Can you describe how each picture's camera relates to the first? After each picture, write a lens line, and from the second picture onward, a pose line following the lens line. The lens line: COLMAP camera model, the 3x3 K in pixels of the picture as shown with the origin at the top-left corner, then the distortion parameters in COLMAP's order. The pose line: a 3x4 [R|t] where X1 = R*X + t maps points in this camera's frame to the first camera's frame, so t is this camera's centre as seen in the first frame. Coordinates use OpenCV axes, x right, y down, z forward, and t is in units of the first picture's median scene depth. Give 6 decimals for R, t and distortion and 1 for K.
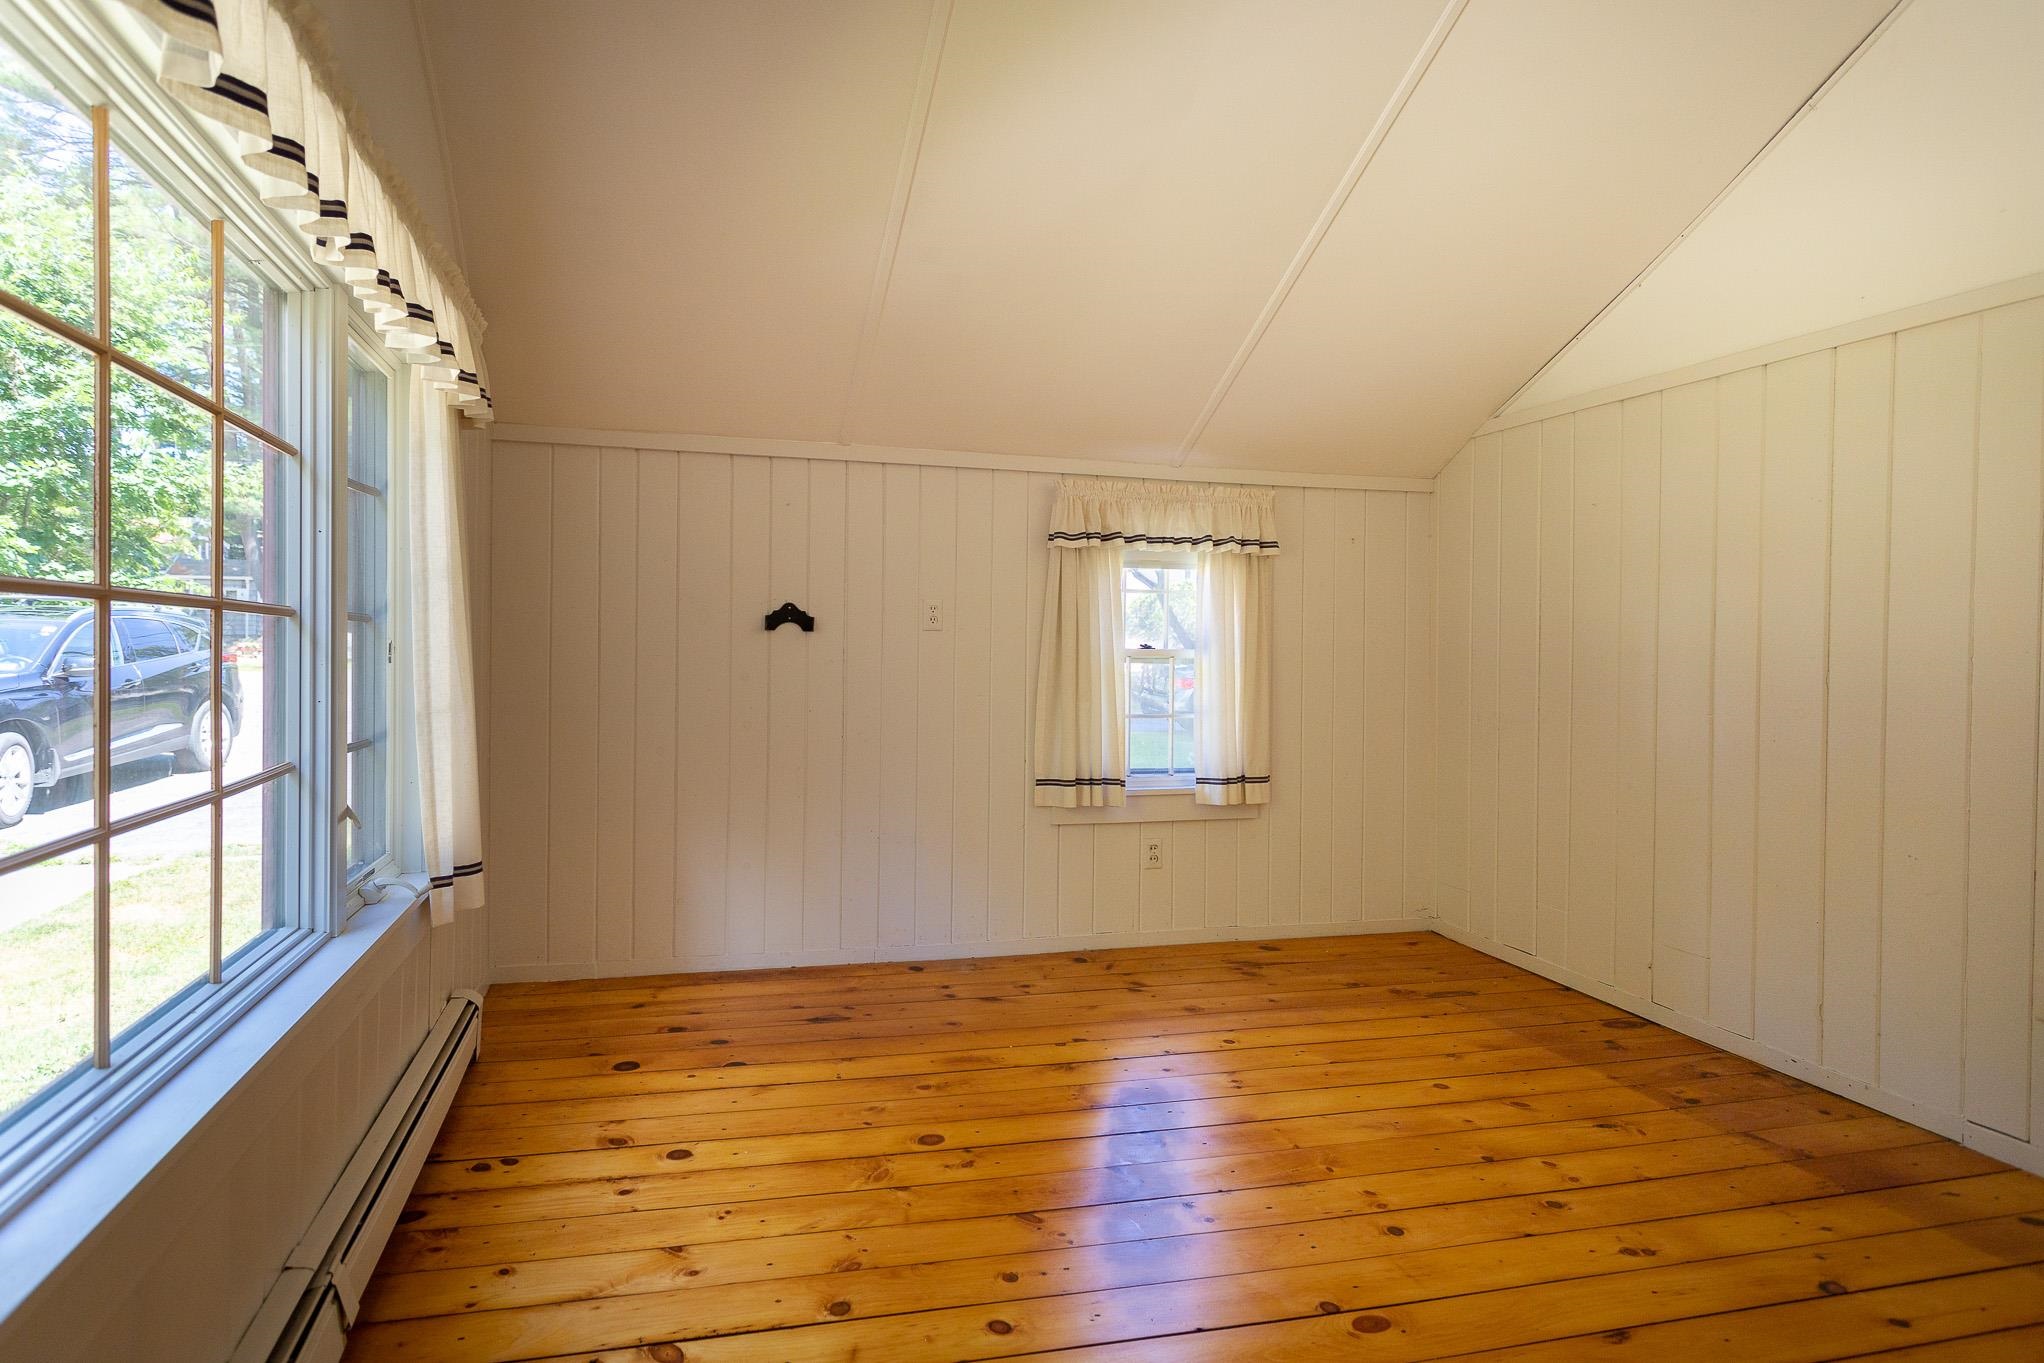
lens RADIAL K [[972.2, 0, 1022.0], [0, 972.2, 681.5], [0, 0, 1]] dist [0.003387, 0.000964]
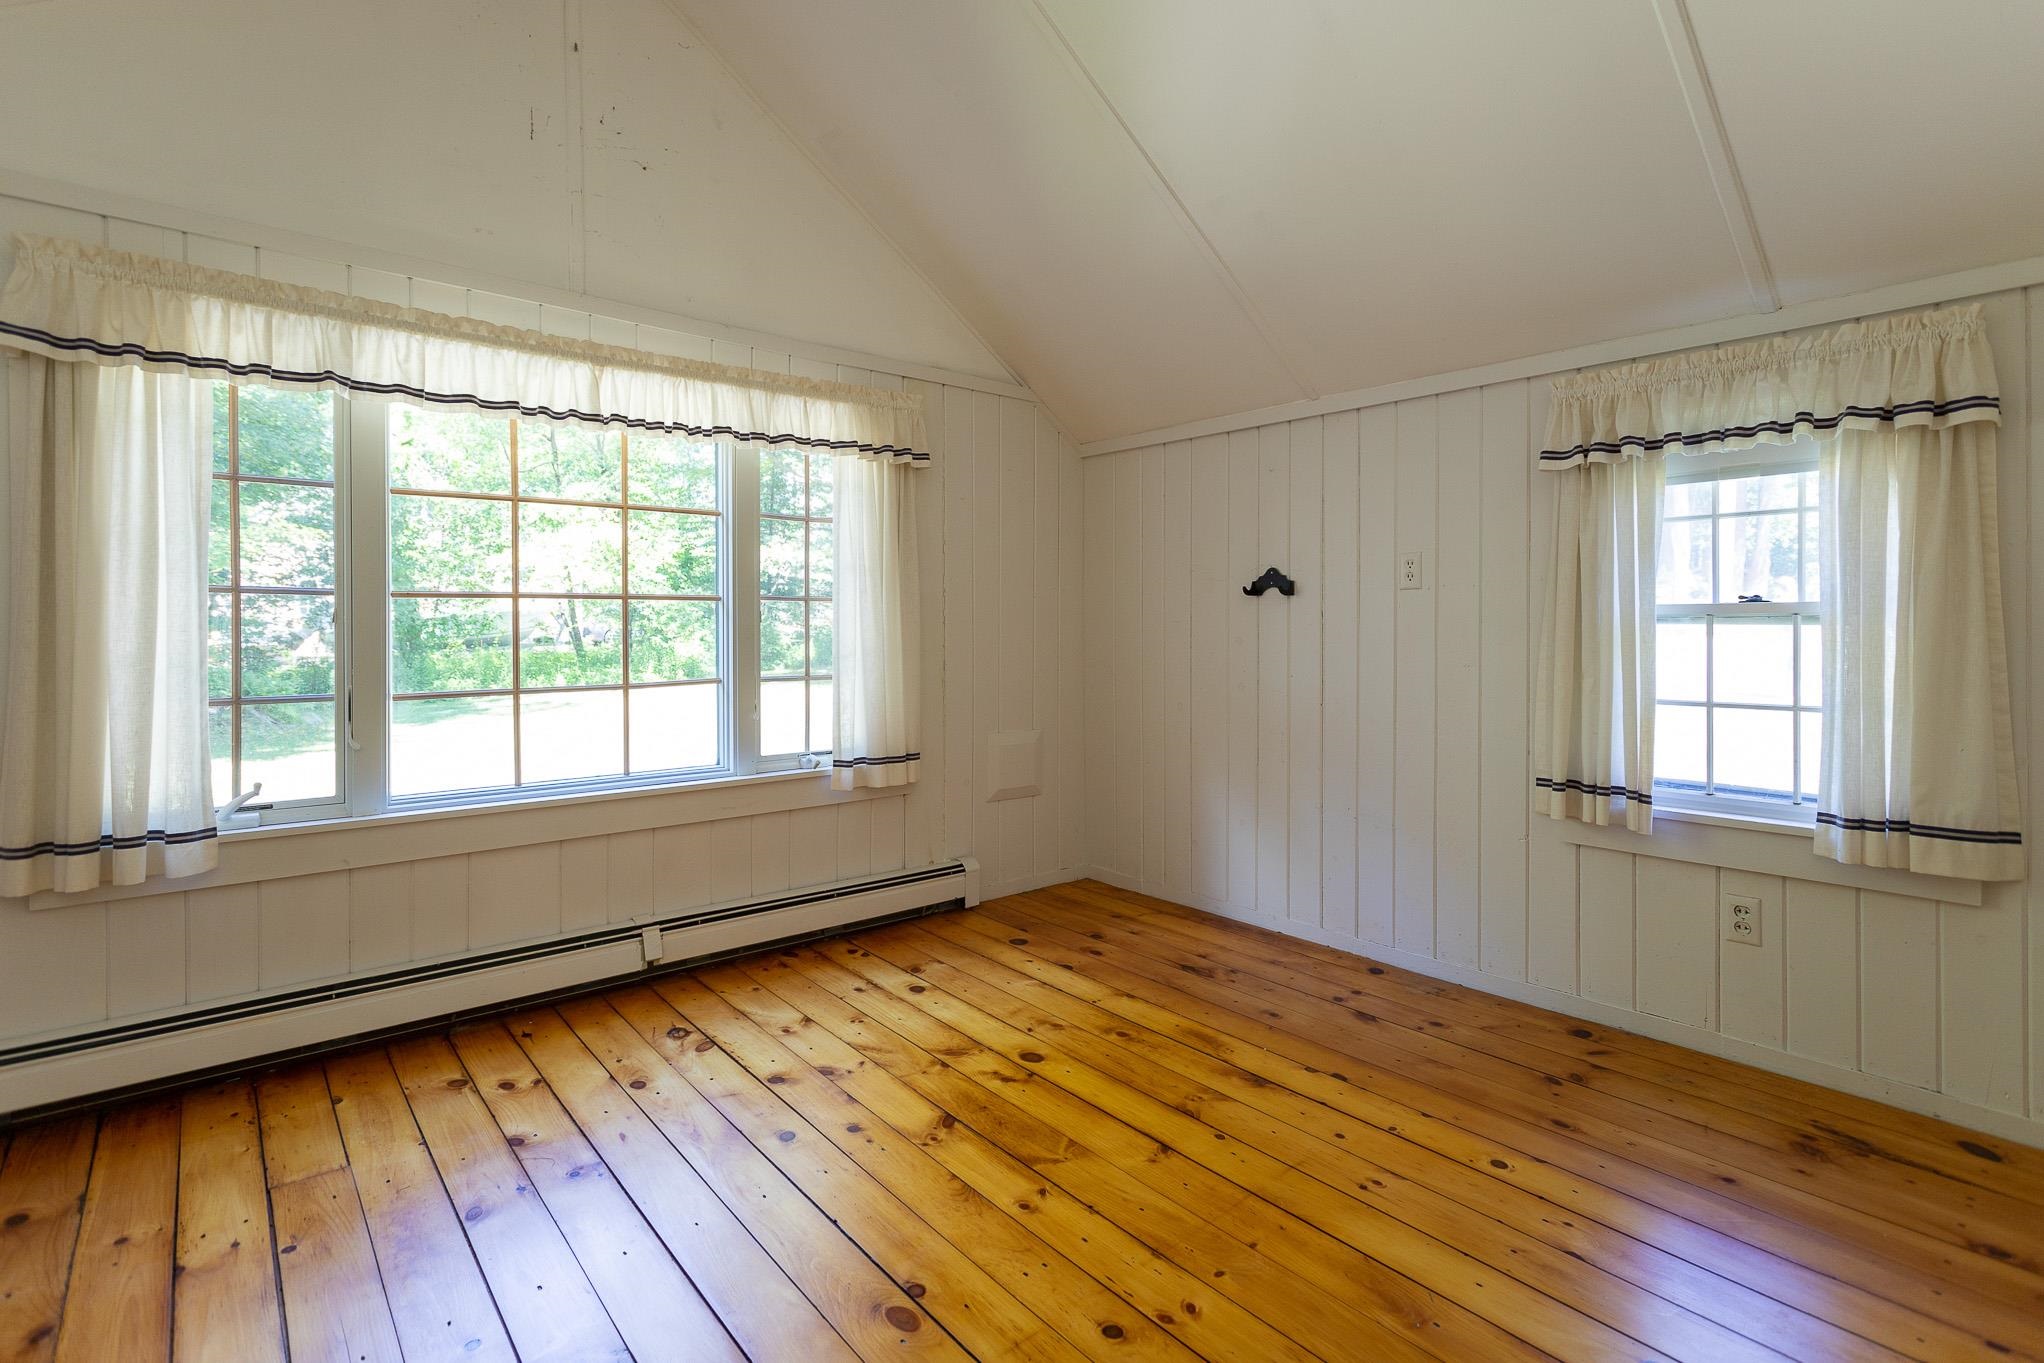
lens RADIAL K [[982.6, 0, 980.5], [0, 982.6, 644.9], [0, 0, 1]] dist [0.001679, 0.000513]
pose [[0.444045, 0.008326, -0.895966, 0.560591], [-0.017975, 0.999838, 0.000383, 0.004055], [0.895824, 0.015935, 0.444123, 0.288941]]
